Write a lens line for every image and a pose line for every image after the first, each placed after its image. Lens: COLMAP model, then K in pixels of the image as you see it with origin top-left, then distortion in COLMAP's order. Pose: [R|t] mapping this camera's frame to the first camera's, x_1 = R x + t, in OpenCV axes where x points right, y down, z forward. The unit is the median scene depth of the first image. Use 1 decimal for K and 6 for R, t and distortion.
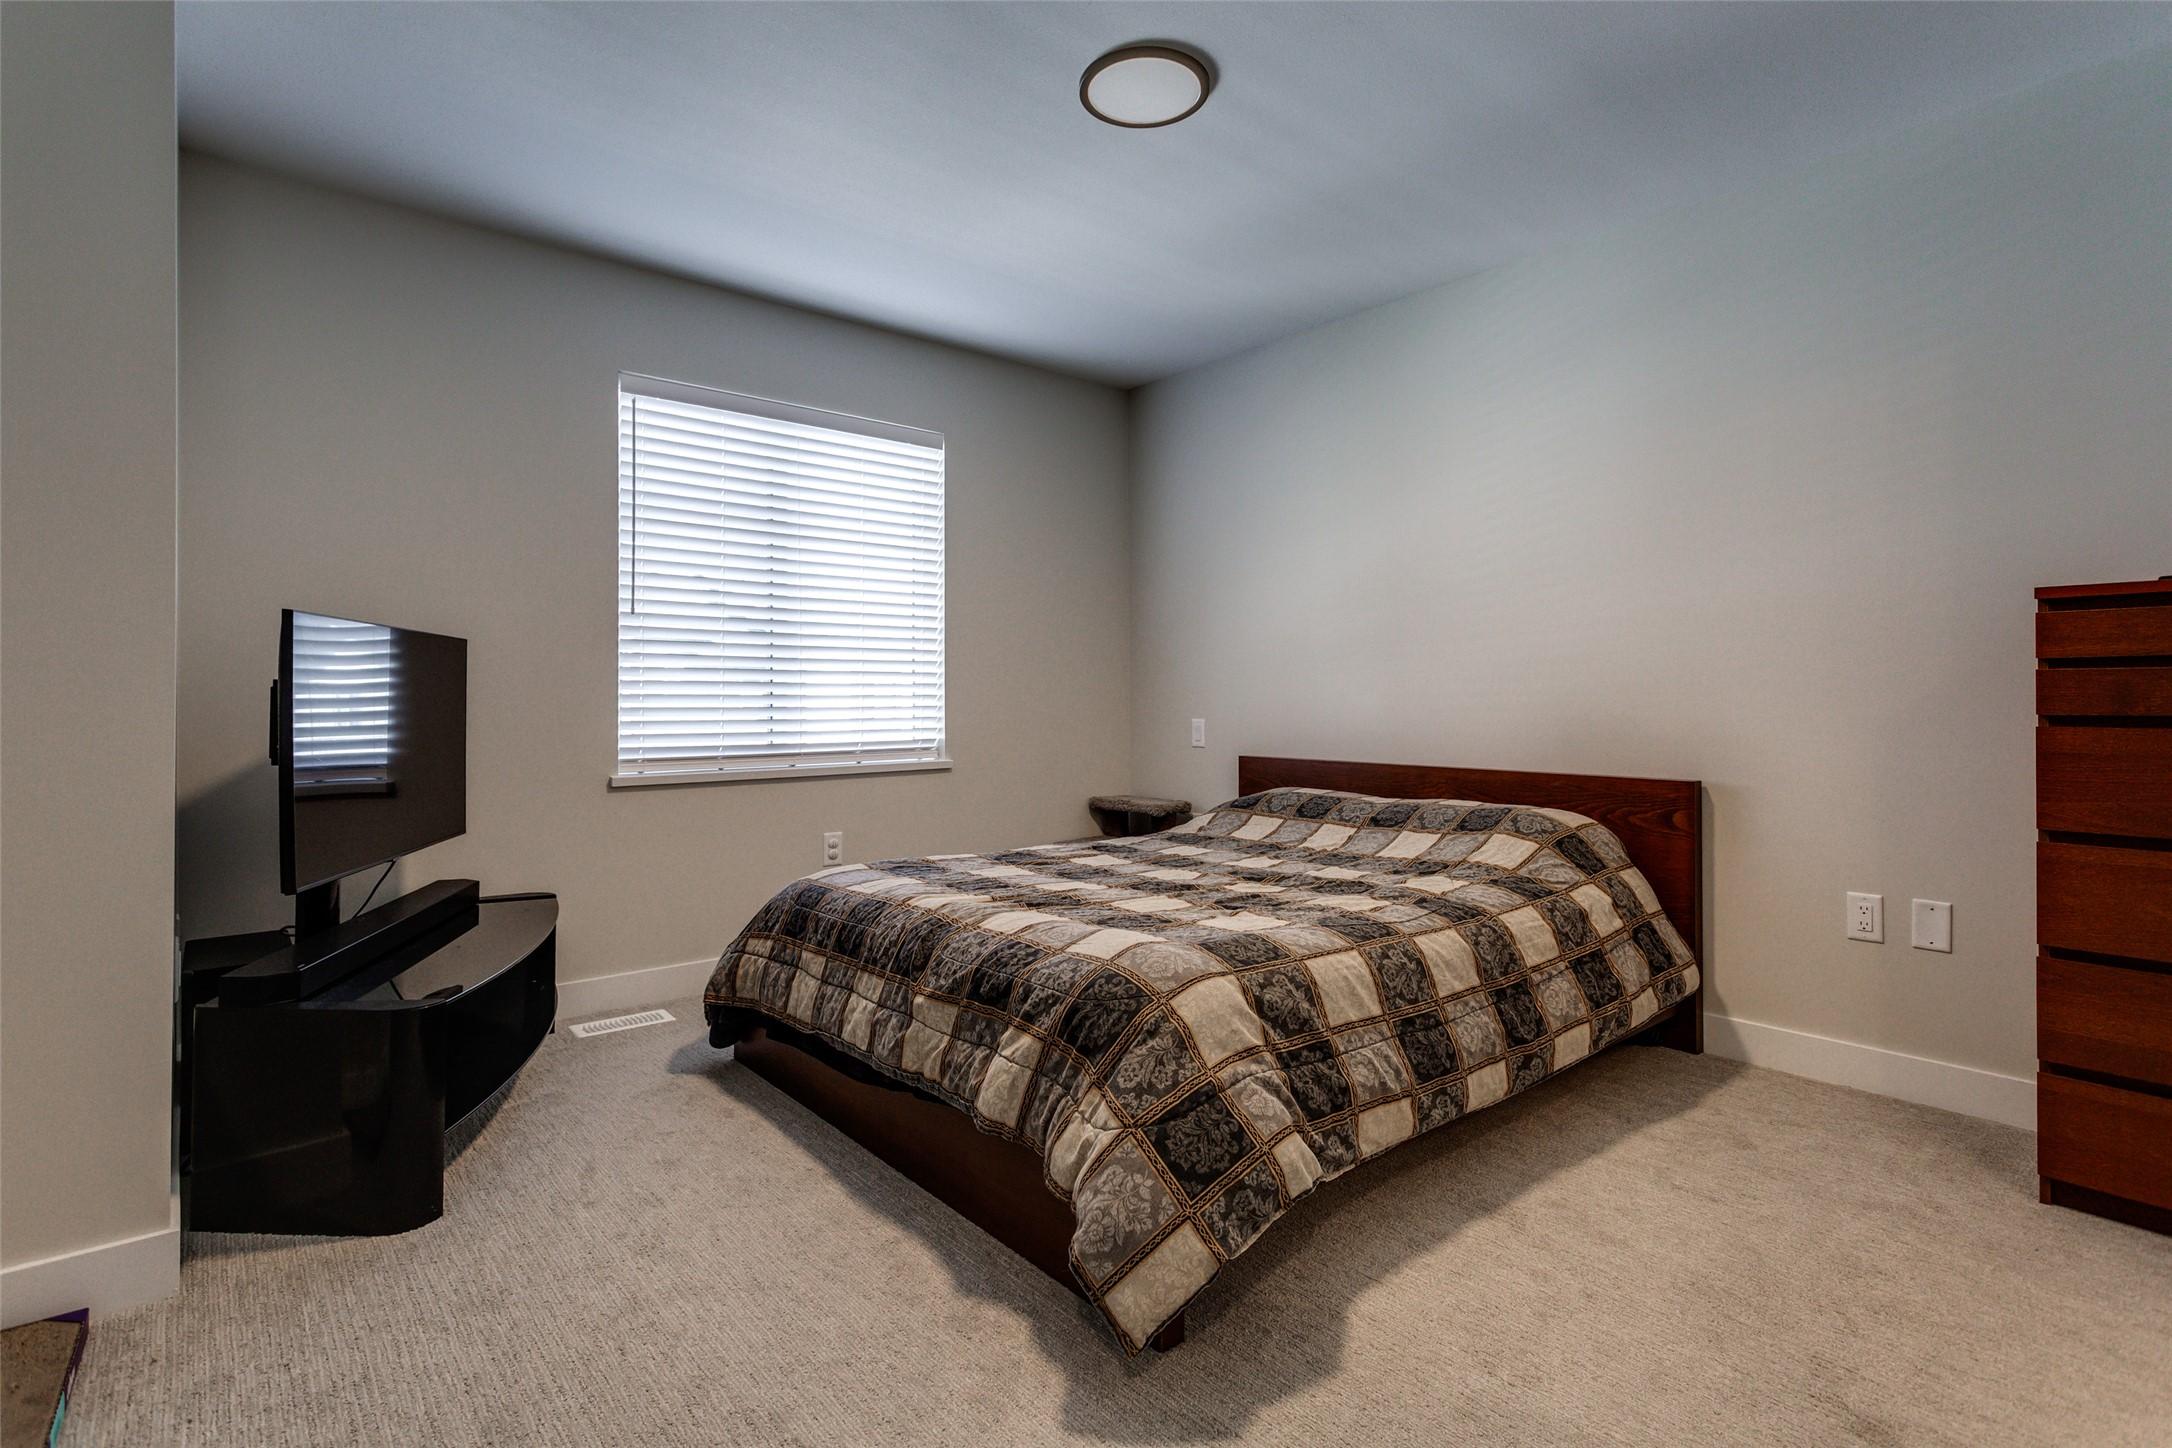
lens RADIAL K [[1053.5, 0, 1085.9], [0, 1053.5, 704.9], [0, 0, 1]] dist [-0.005956, -0.000042]
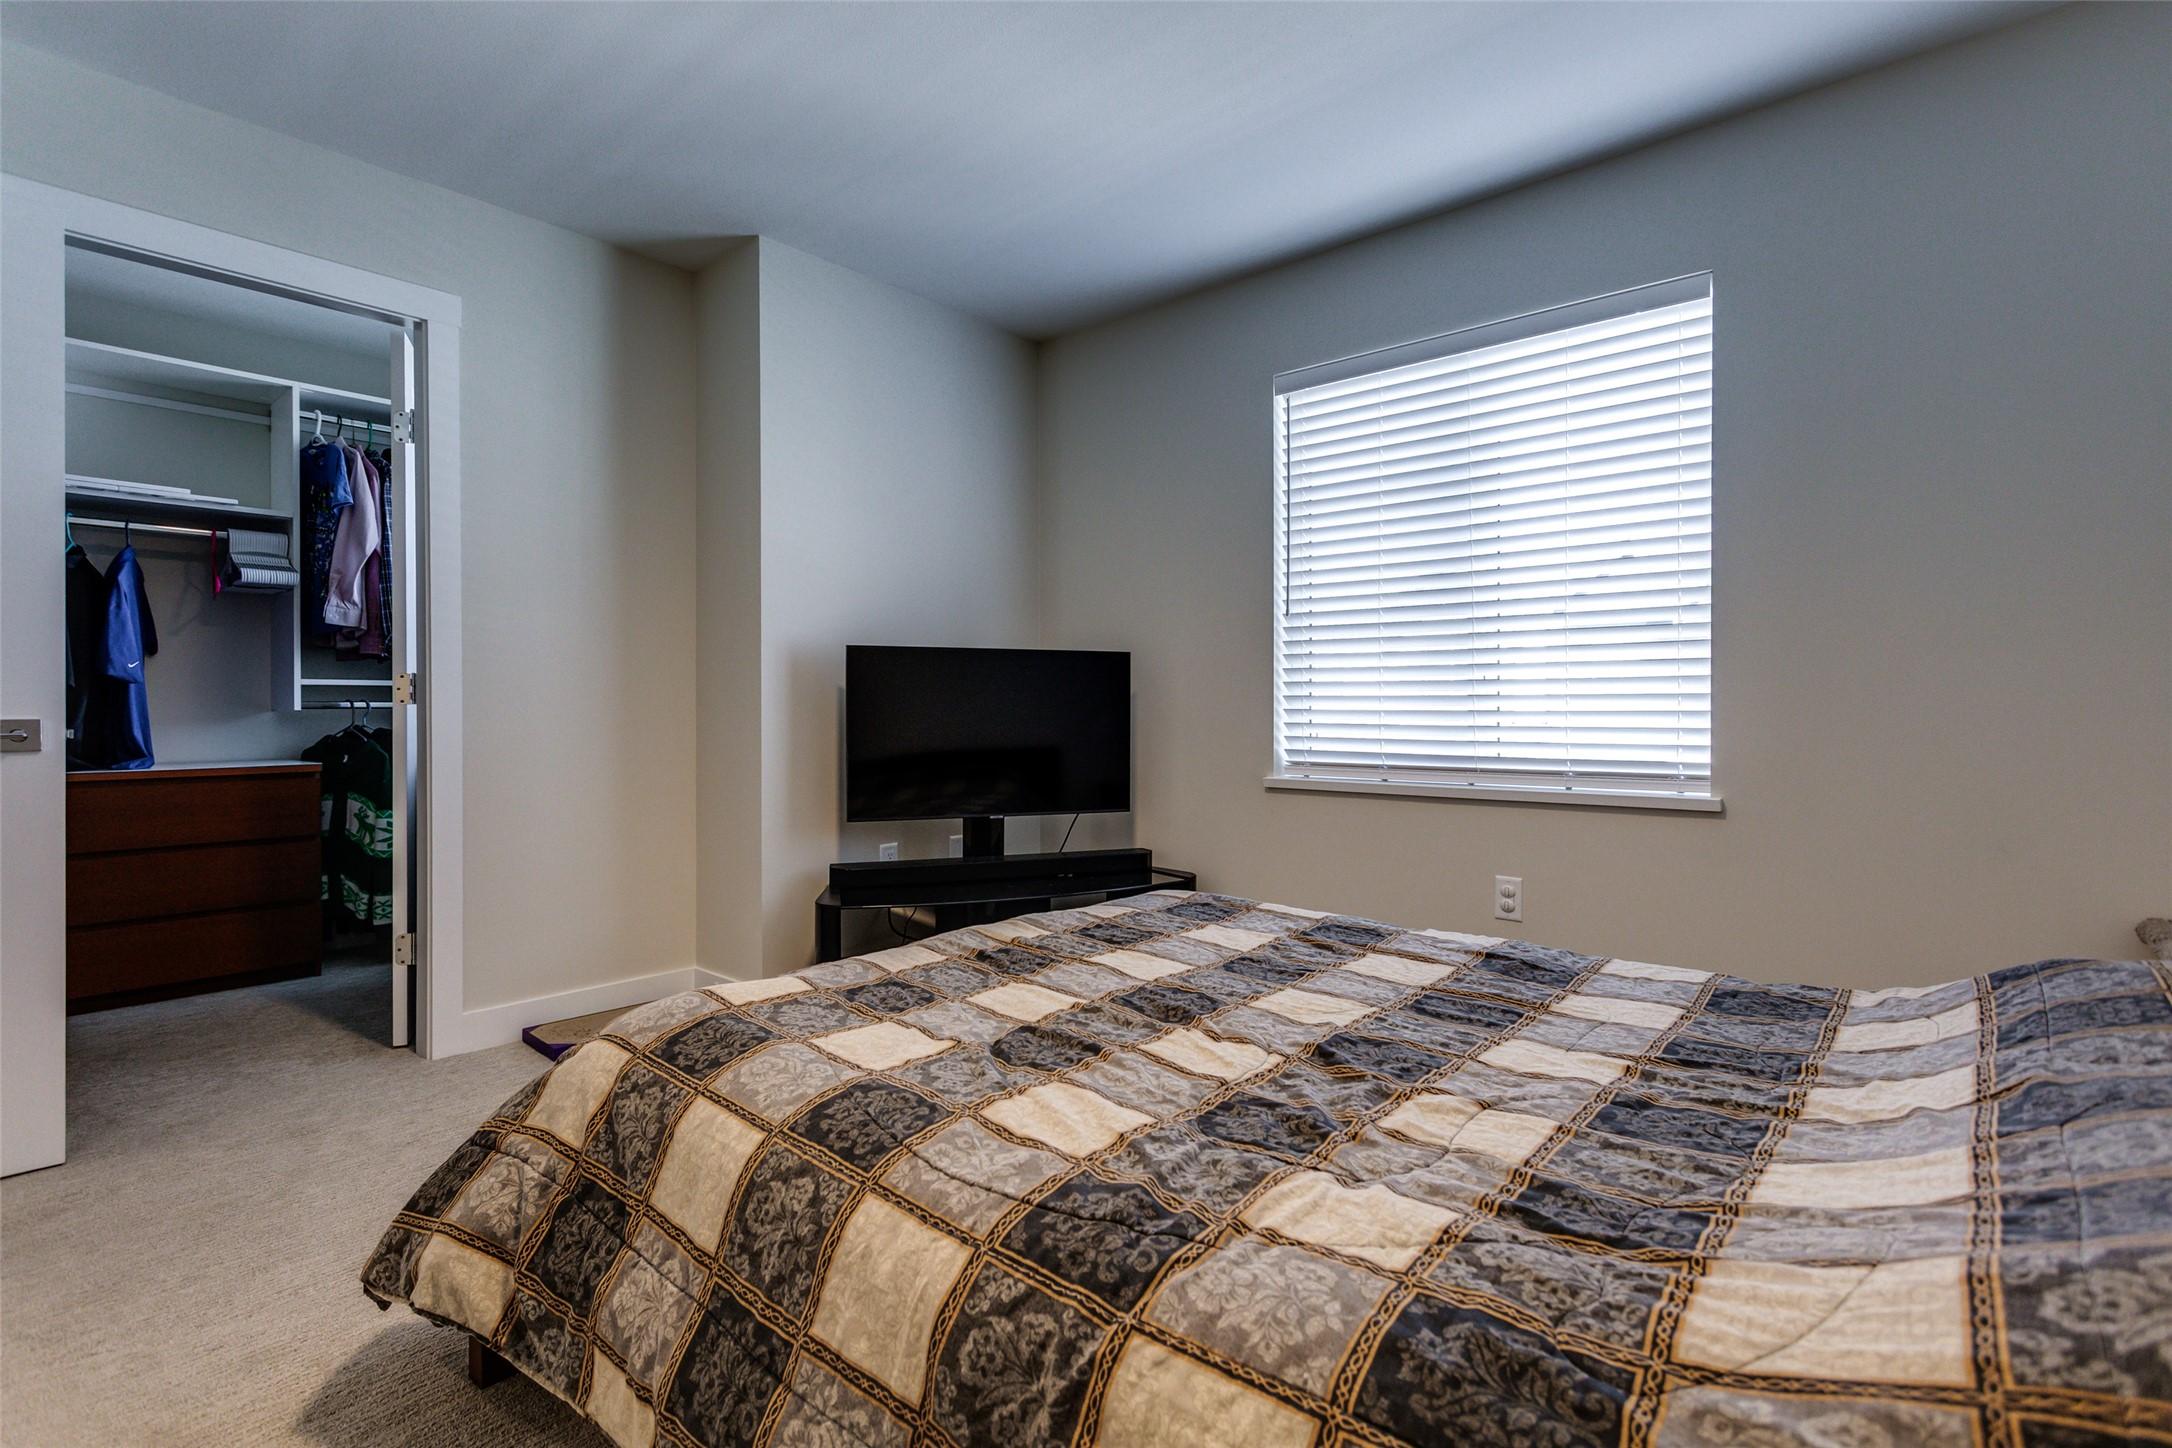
lens RADIAL K [[1053.5, 0, 1108.4], [0, 1053.5, 714.3], [0, 0, 1]] dist [-0.005956, -0.000042]
pose [[0.135319, 0.008677, -0.990764, 0.531454], [-0.005022, 0.999955, 0.008071, 0.000147], [0.990789, 0.003884, 0.135356, 0.697823]]
